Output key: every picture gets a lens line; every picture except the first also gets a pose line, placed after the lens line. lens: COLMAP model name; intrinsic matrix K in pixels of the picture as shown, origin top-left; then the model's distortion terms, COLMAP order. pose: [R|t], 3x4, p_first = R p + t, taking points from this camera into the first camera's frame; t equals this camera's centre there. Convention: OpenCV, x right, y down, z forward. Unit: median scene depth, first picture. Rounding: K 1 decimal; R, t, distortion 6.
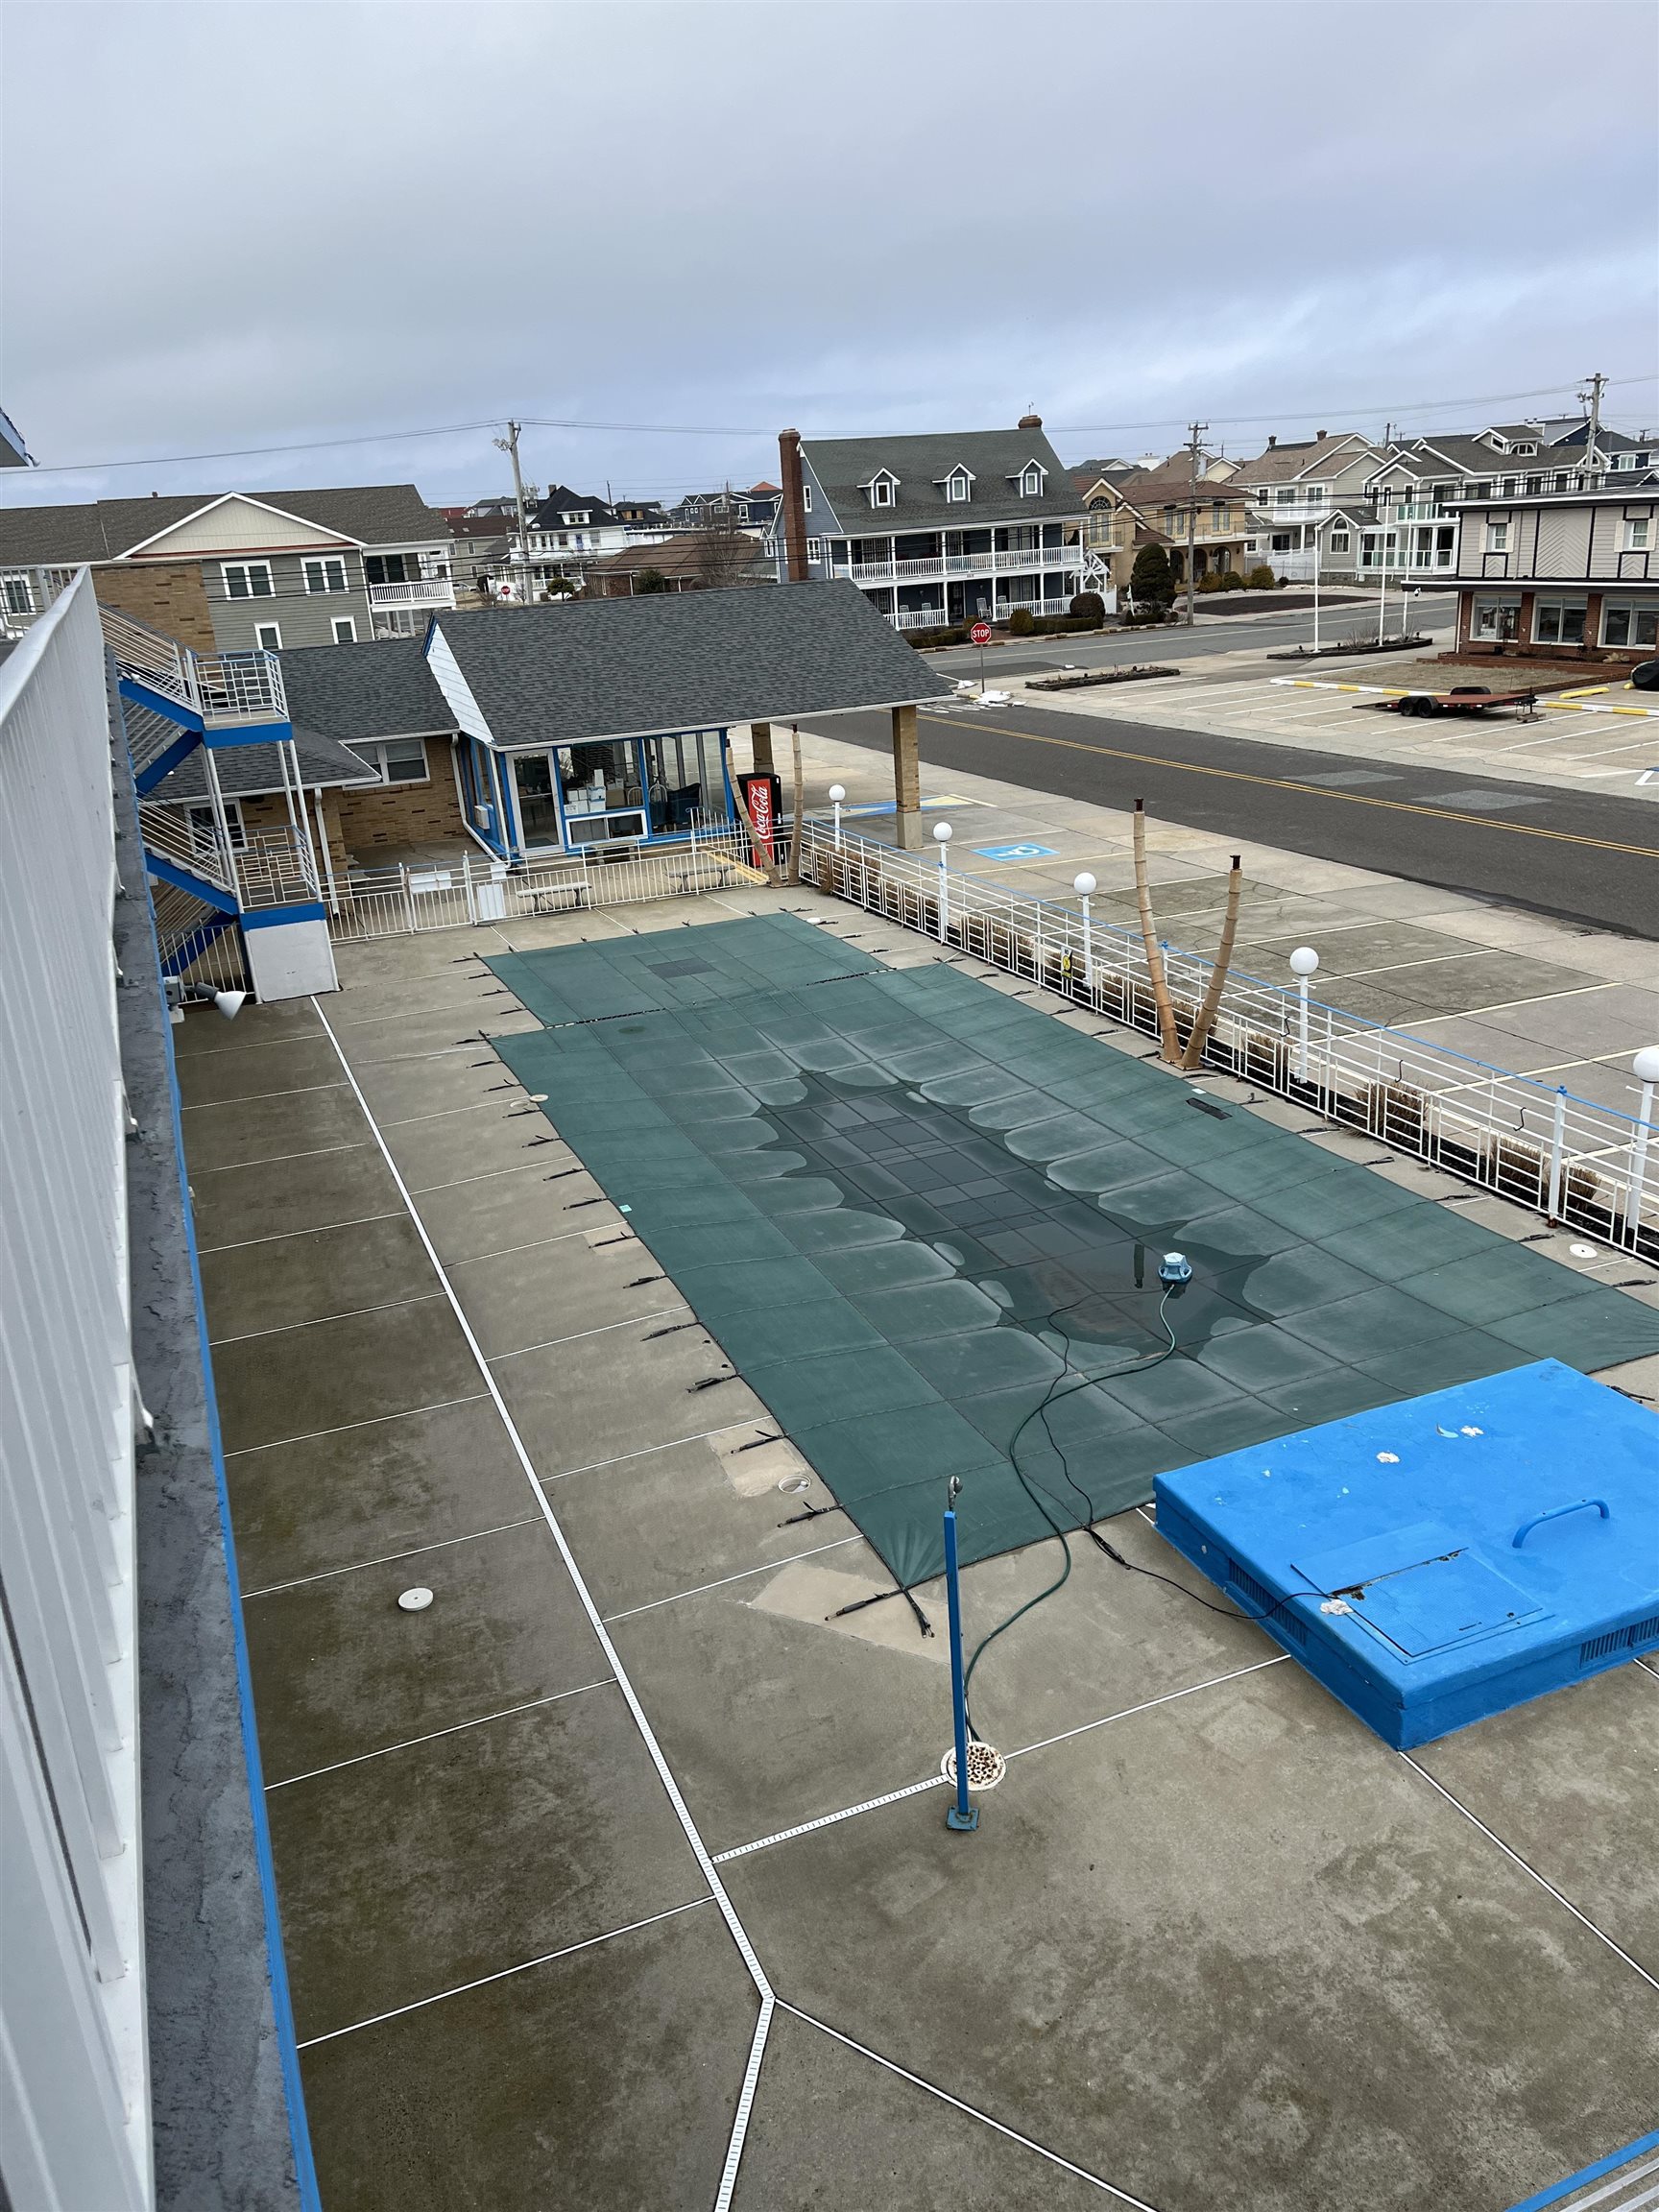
lens RADIAL K [[1671.7, 0, 838.8], [0, 1671.7, 1102.0], [0, 0, 1]] dist [0.027083, 0.005129]
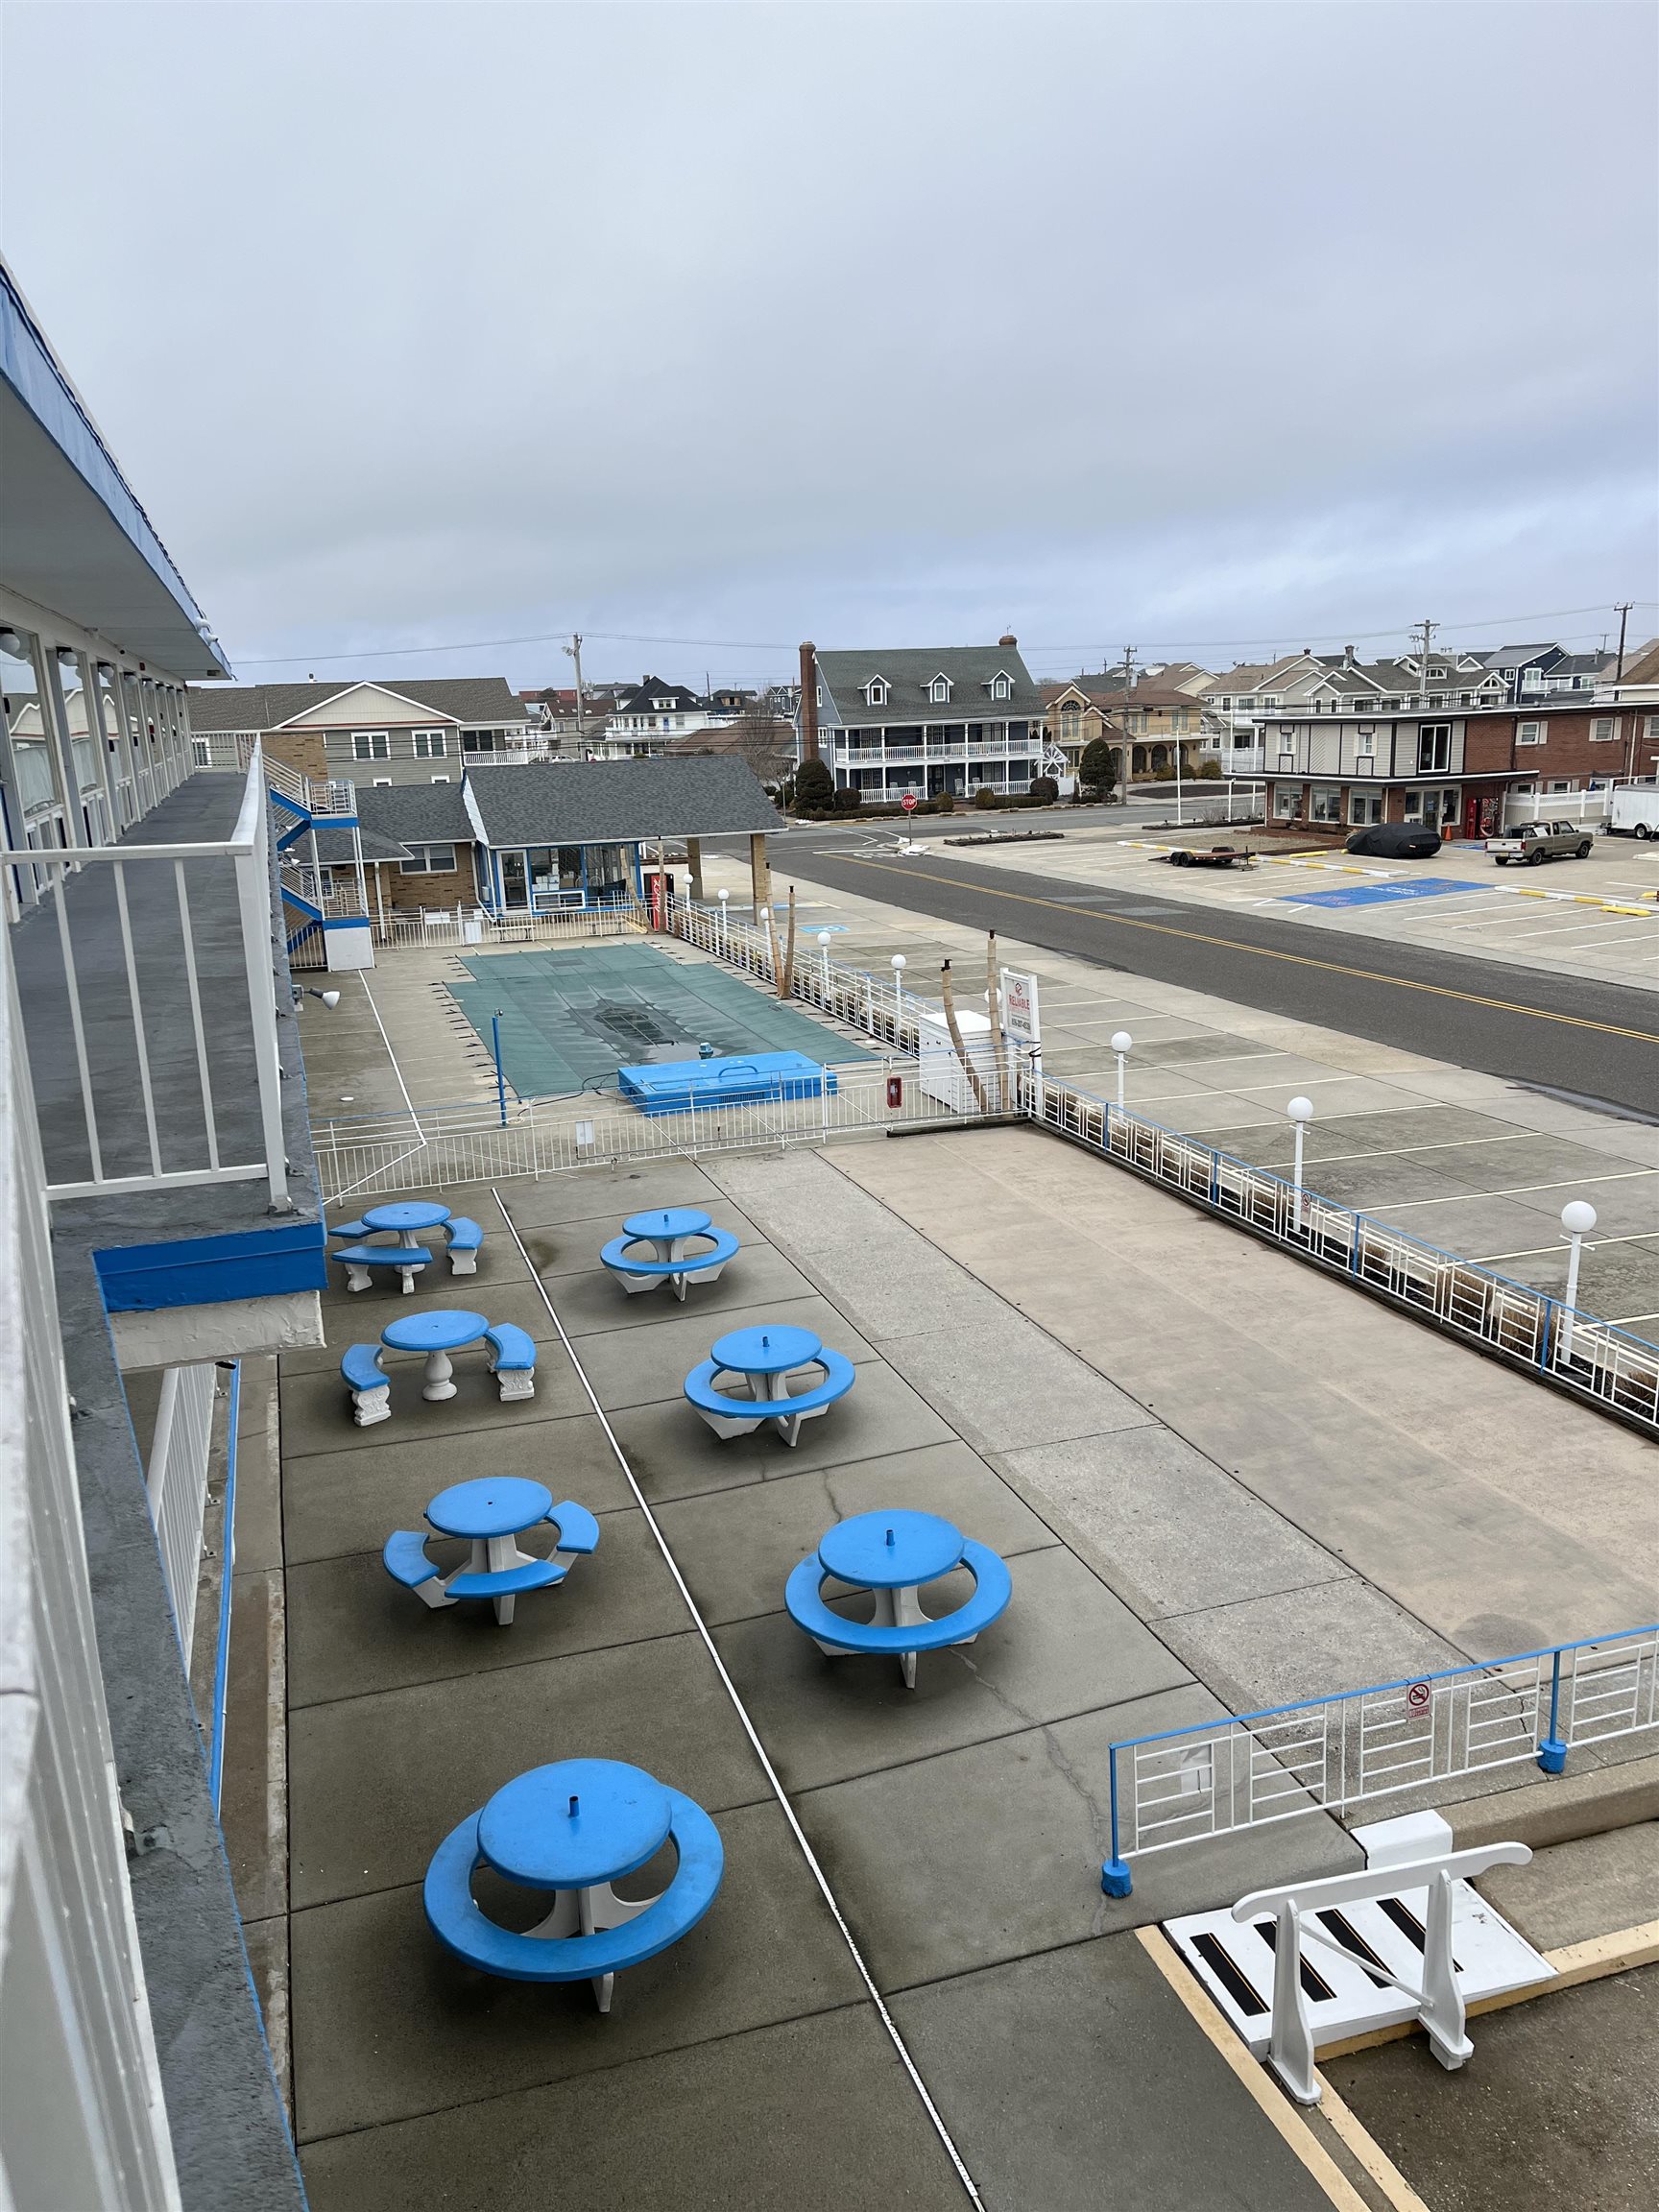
lens RADIAL K [[1680.7, 0, 842.6], [0, 1680.7, 1109.4], [0, 0, 1]] dist [0.064427, -0.086843]
pose [[0.997099, 0.043727, -0.062296, 0.091635], [-0.049739, 0.993894, -0.098488, 0.068238], [0.057609, 0.101301, 0.993186, -0.213547]]
